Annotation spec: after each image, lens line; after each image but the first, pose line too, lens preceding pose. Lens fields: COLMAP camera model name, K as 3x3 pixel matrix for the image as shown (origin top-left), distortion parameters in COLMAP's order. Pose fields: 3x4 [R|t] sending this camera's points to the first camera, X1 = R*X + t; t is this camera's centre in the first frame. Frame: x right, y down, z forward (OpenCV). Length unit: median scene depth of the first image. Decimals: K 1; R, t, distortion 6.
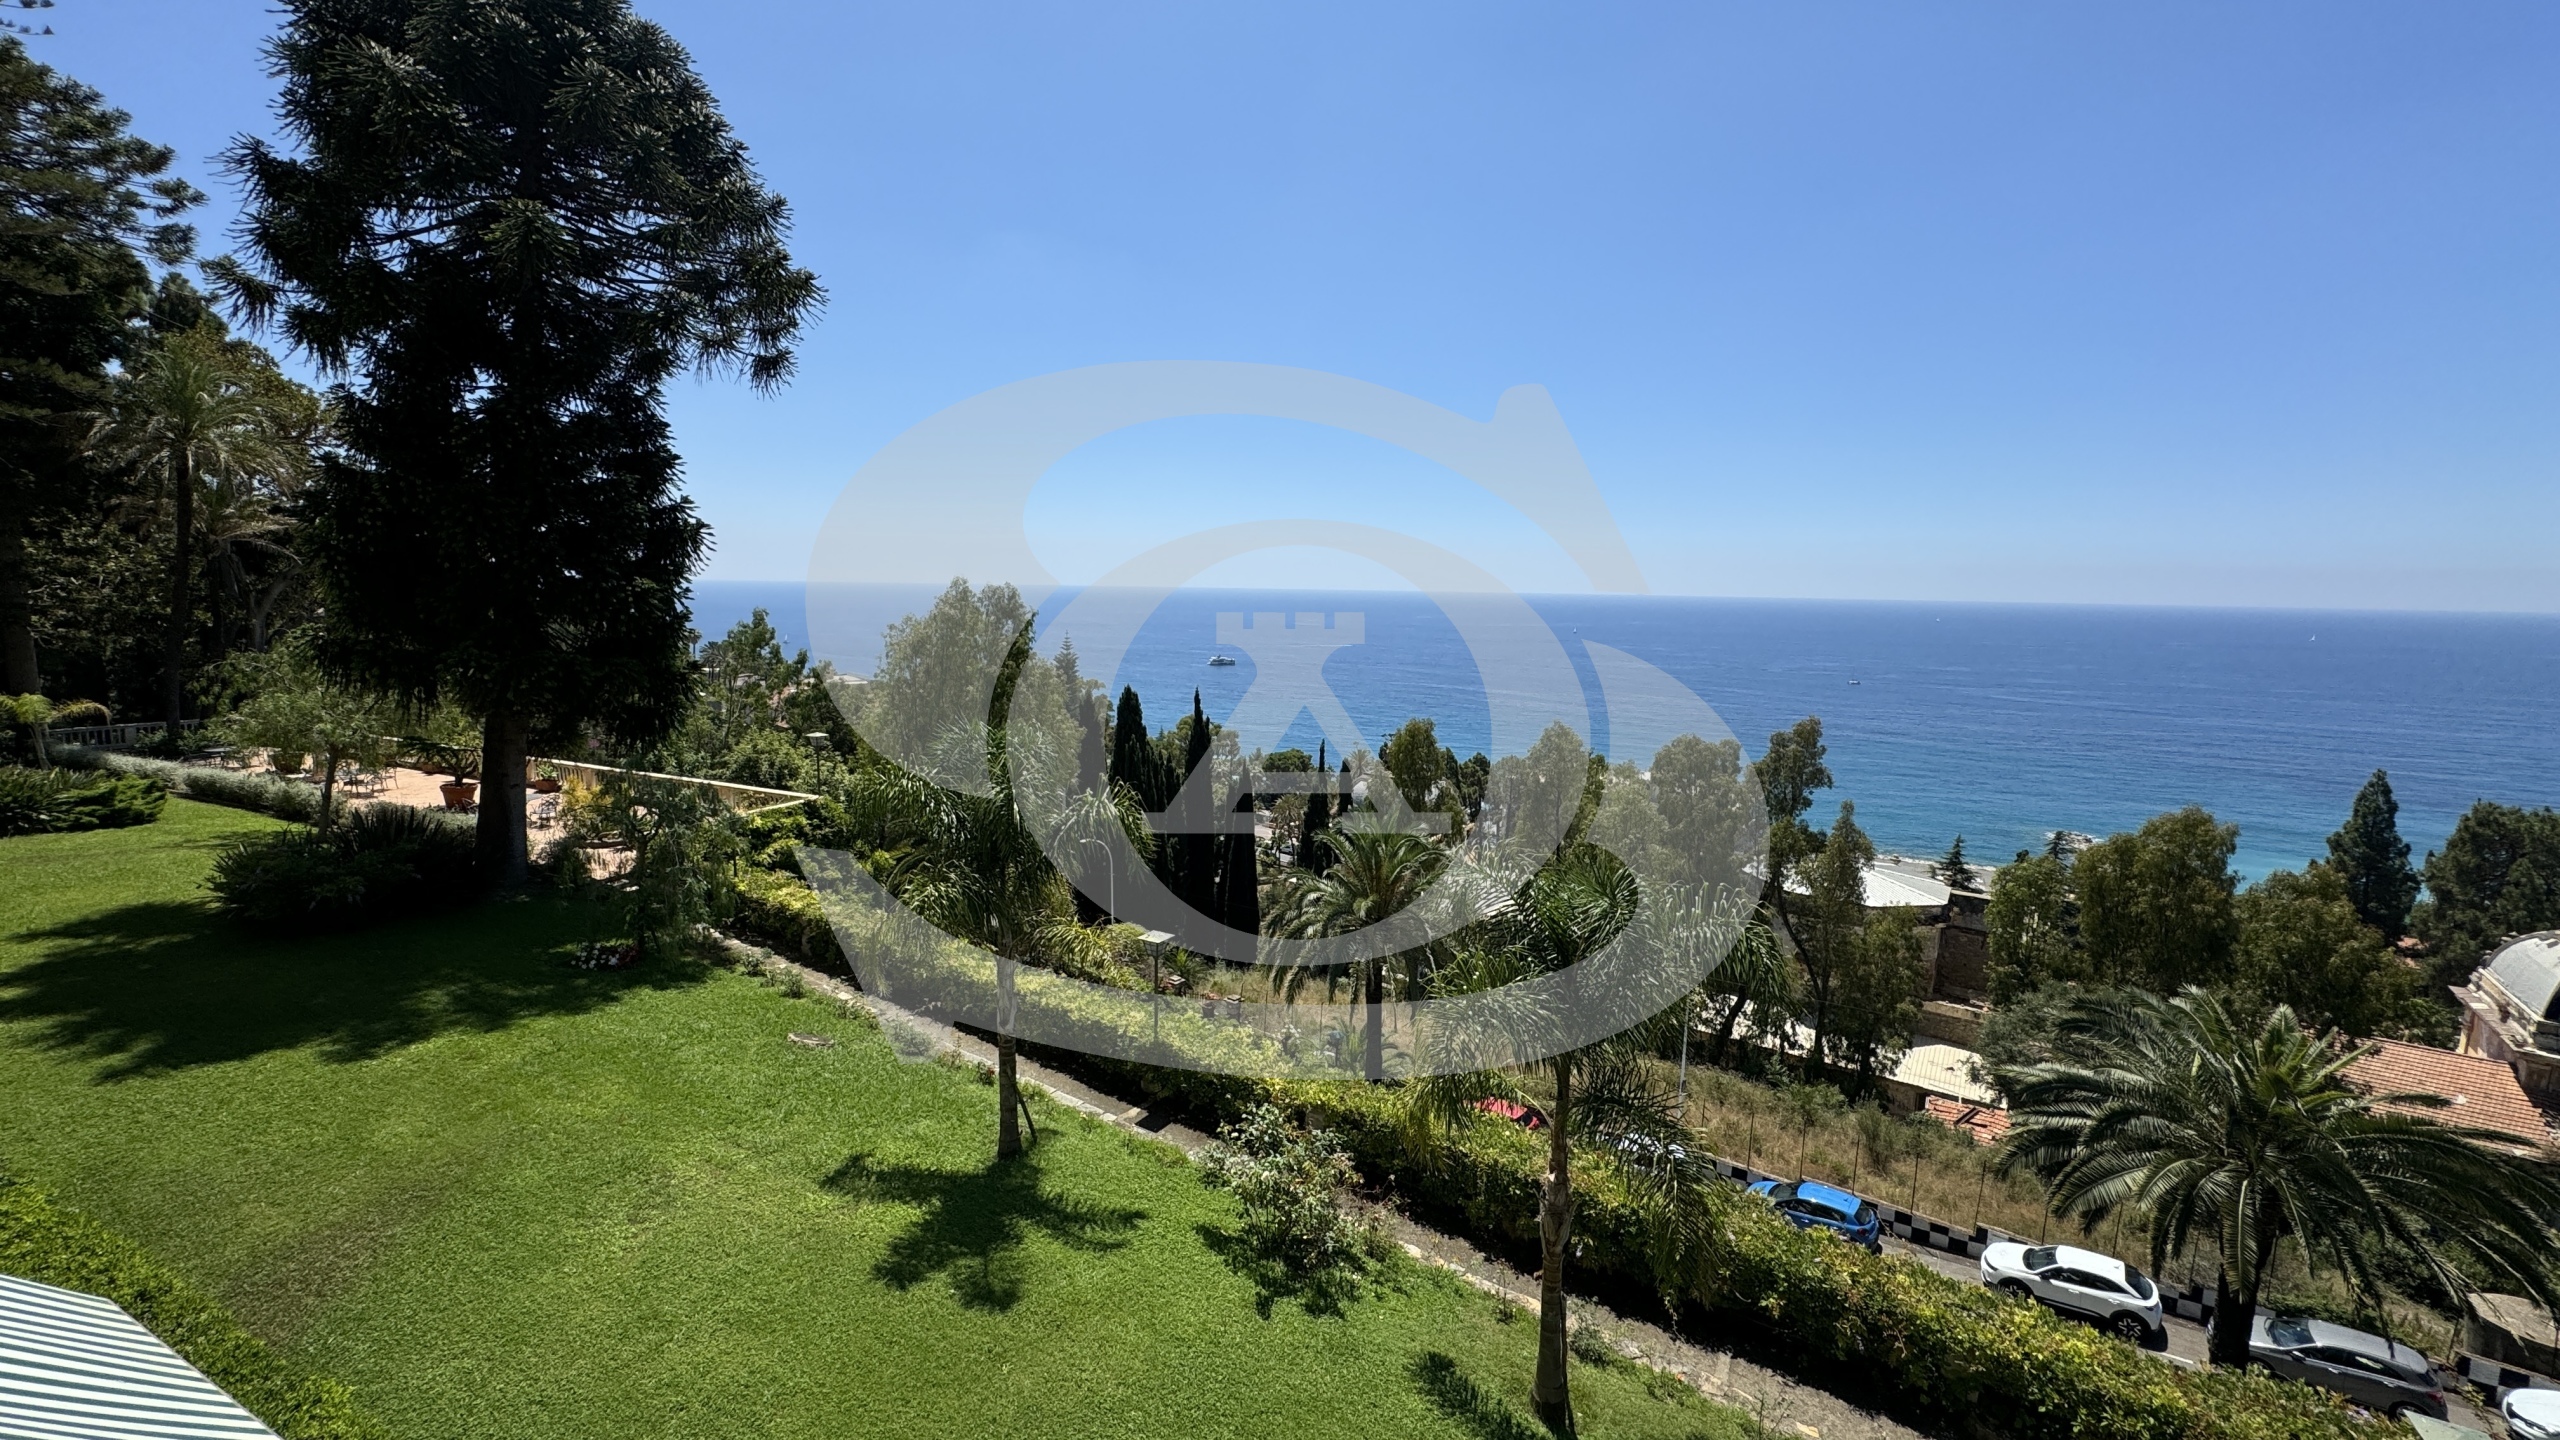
lens RADIAL K [[1019.0, 0, 1275.1], [0, 1019.0, 722.8], [0, 0, 1]] dist [-0.001799, 0.001149]
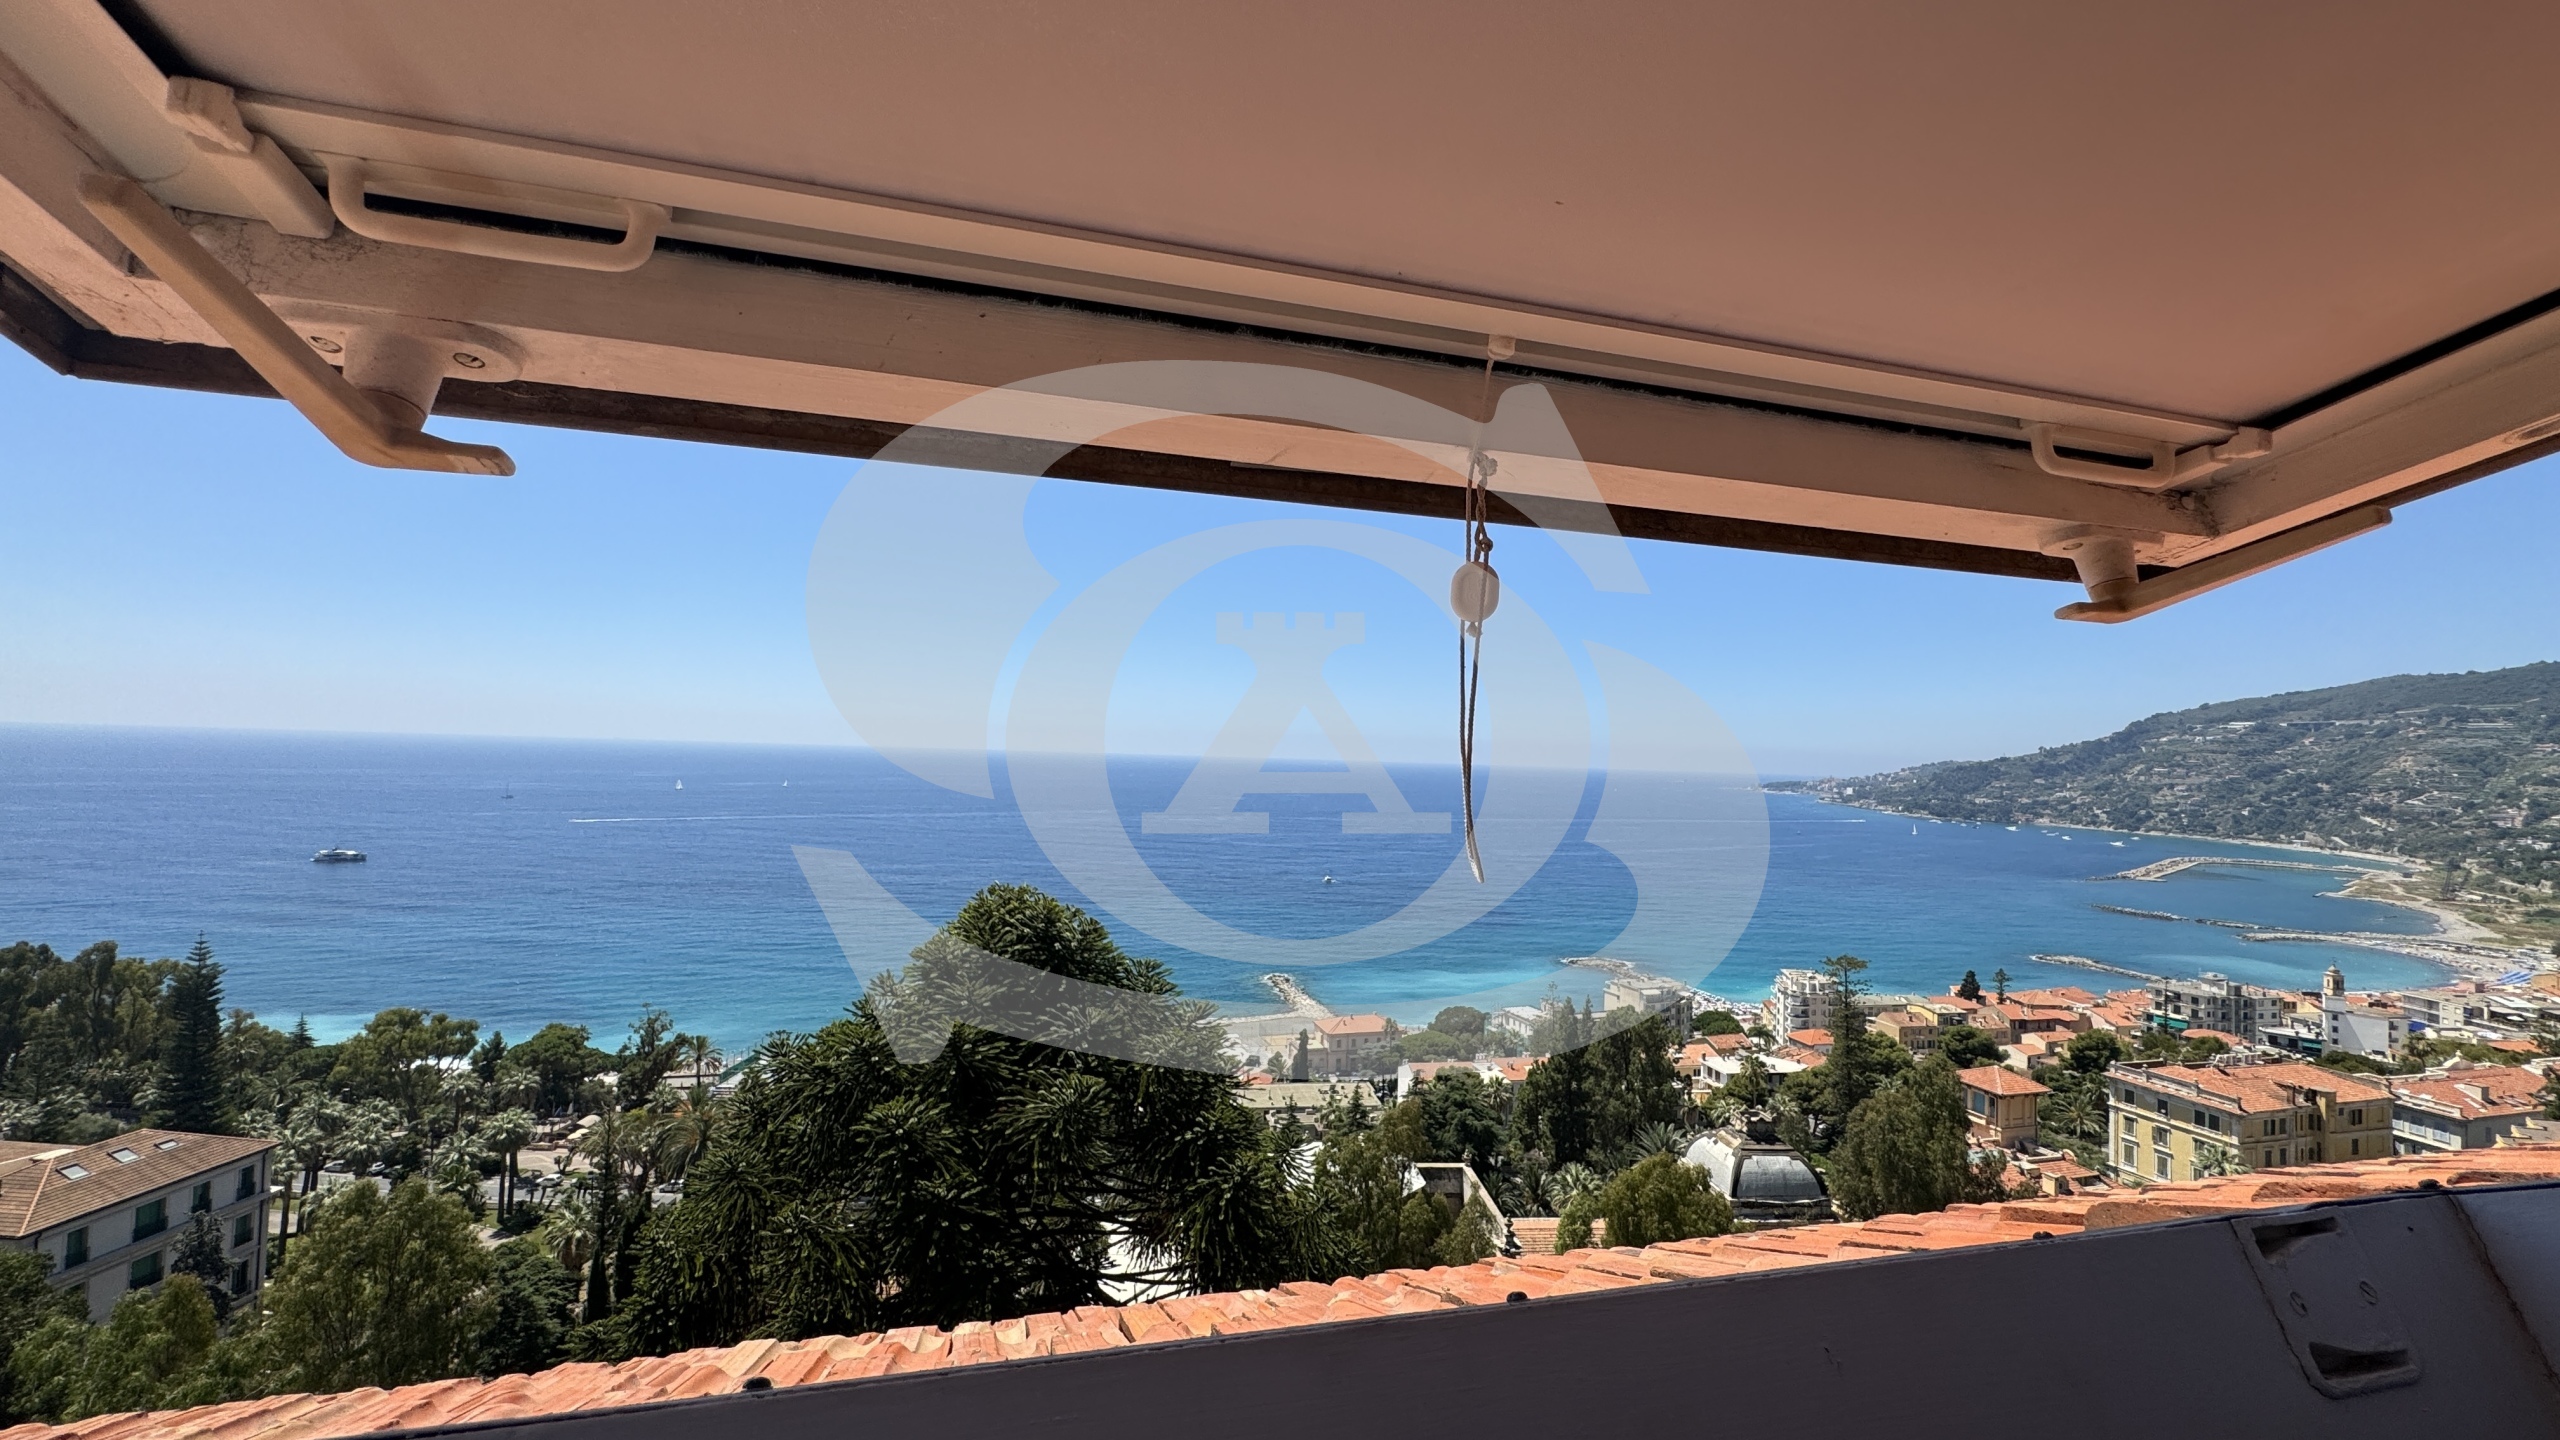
lens RADIAL K [[1019.0, 0, 1279.6], [0, 1019.0, 718.4], [0, 0, 1]] dist [-0.001799, 0.001149]
pose [[0.748517, 0.033923, 0.662248, -0.907717], [0.064929, 0.990143, -0.124105, -0.670393], [-0.659929, 0.135894, 0.738936, 0.287968]]
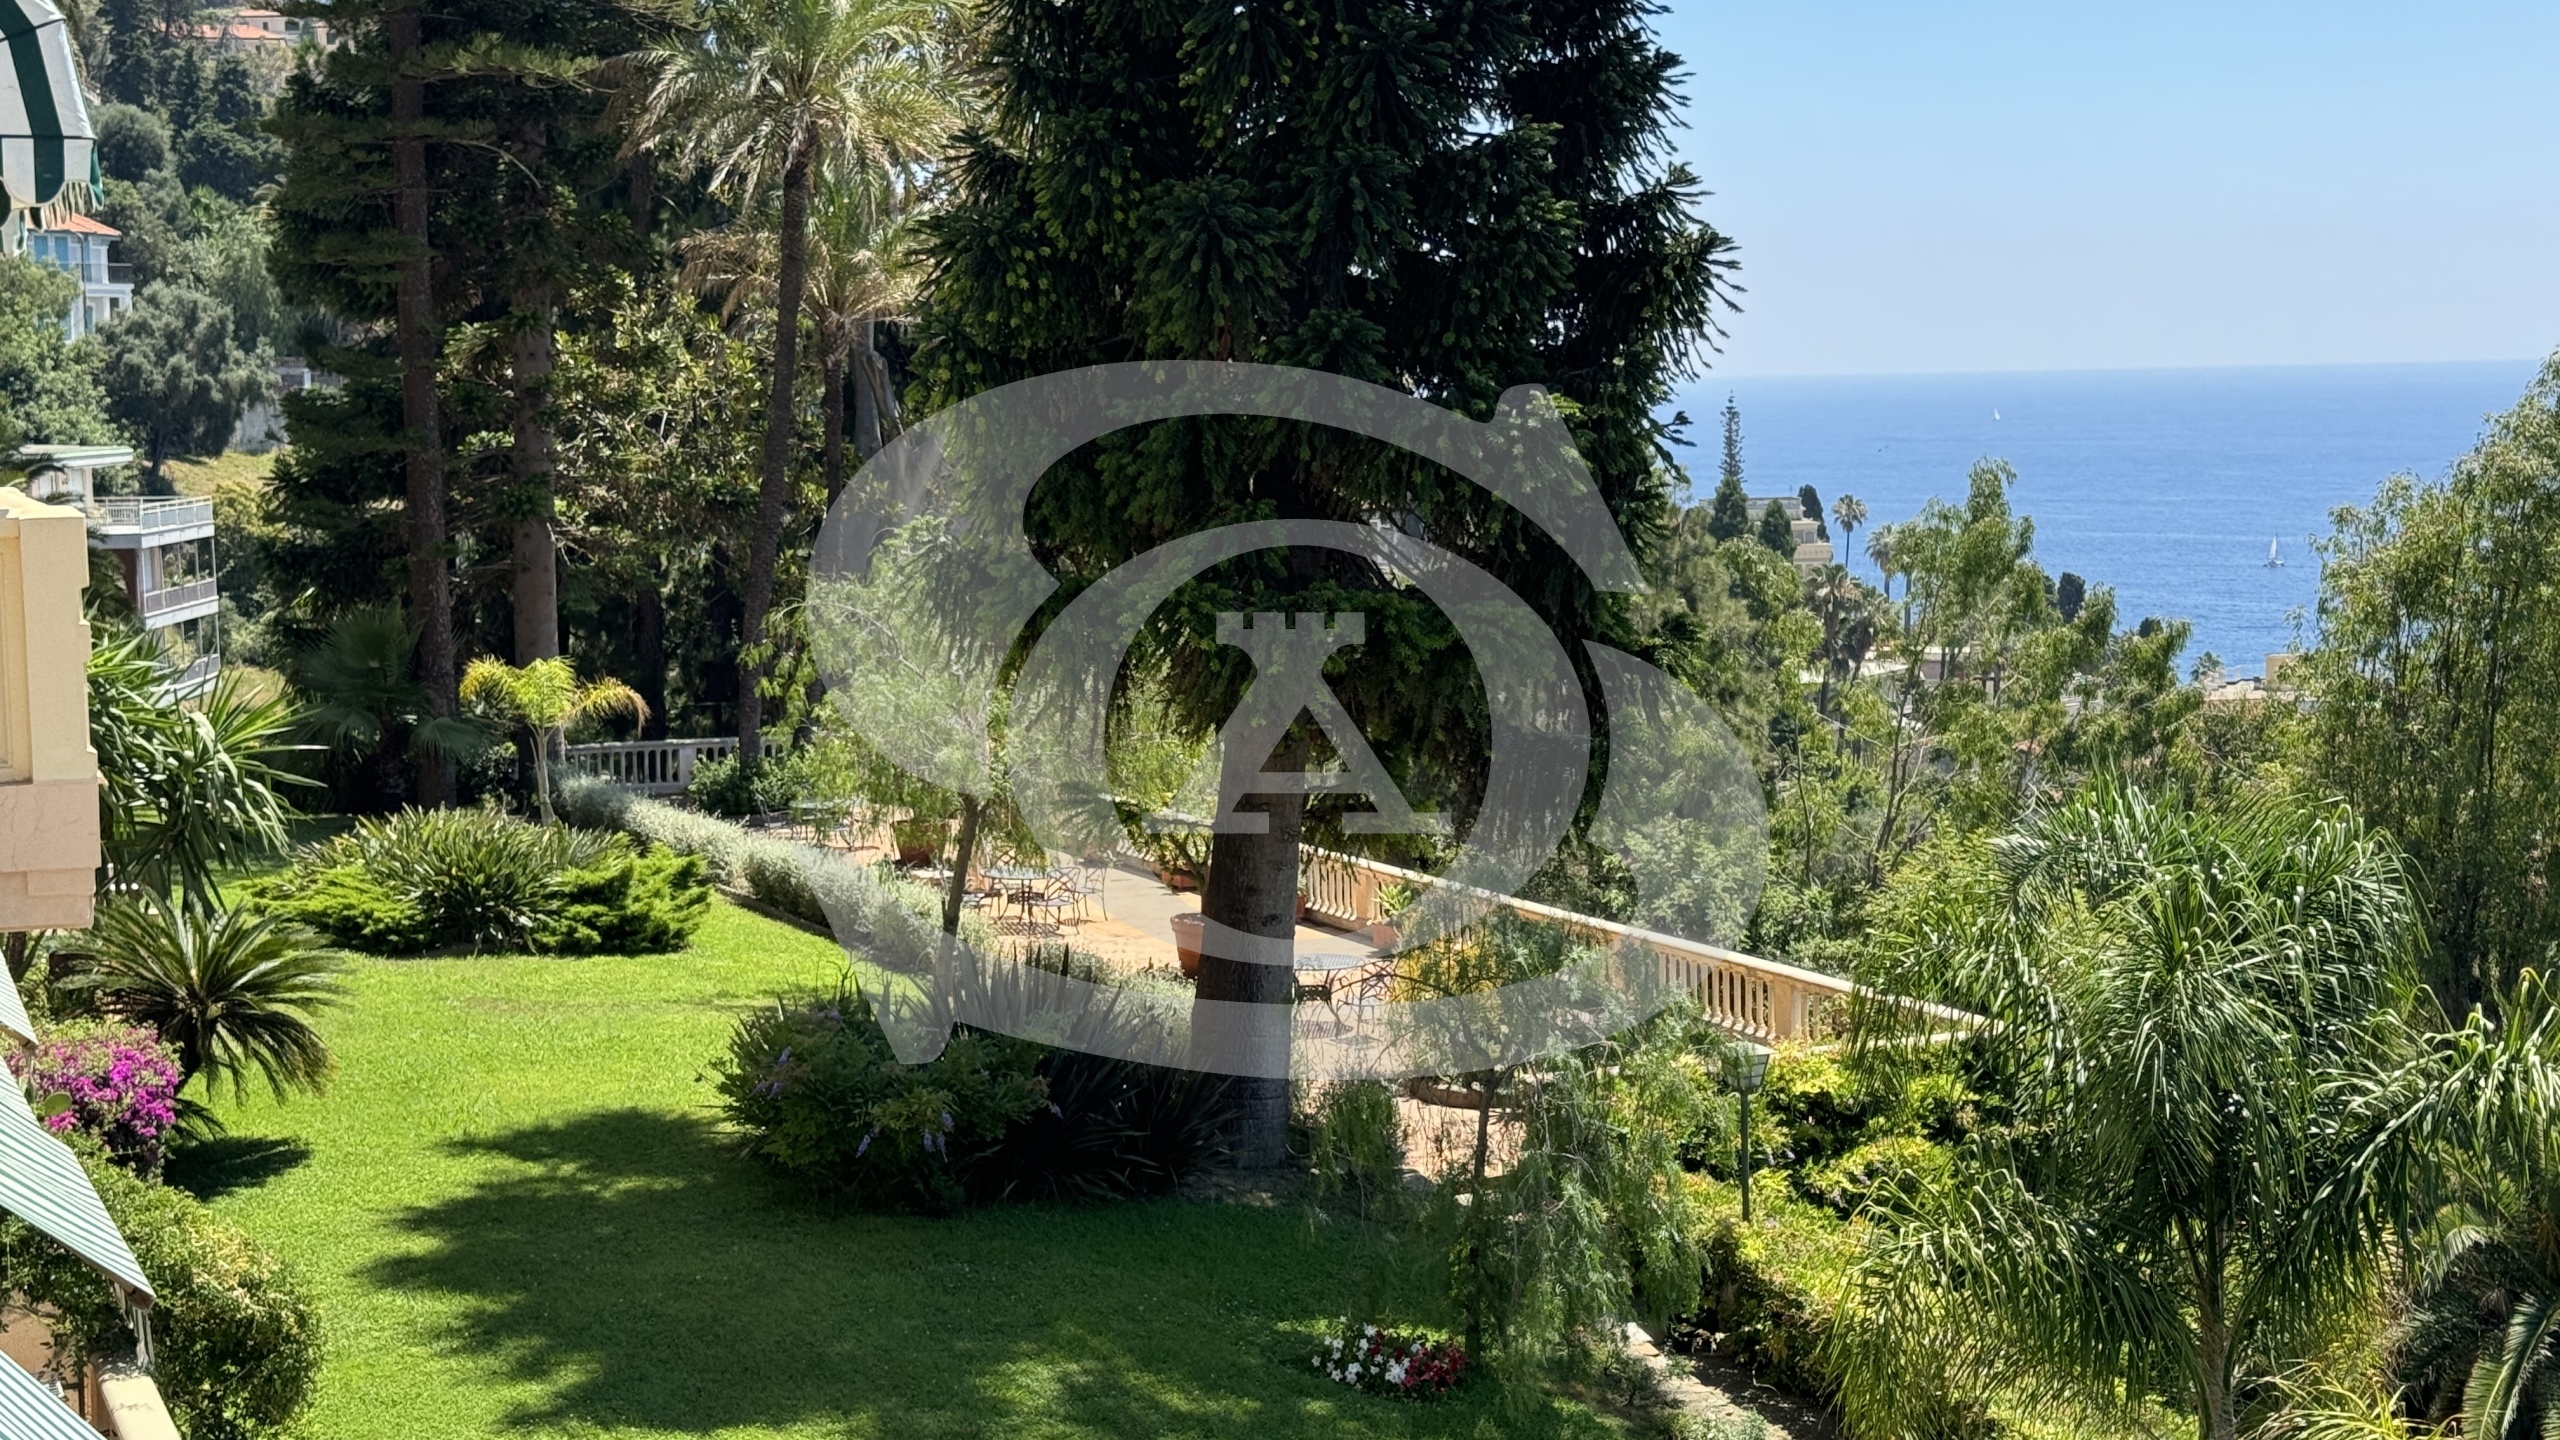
lens RADIAL K [[3572.8, 0, 1300.9], [0, 3572.8, 729.3], [0, 0, 1]] dist [0.117715, 0.000000]
pose [[0.771058, 0.034945, -0.635805, 0.131034], [-0.057062, 0.998268, -0.014335, 0.006197], [0.634203, 0.047334, 0.771716, -0.067901]]
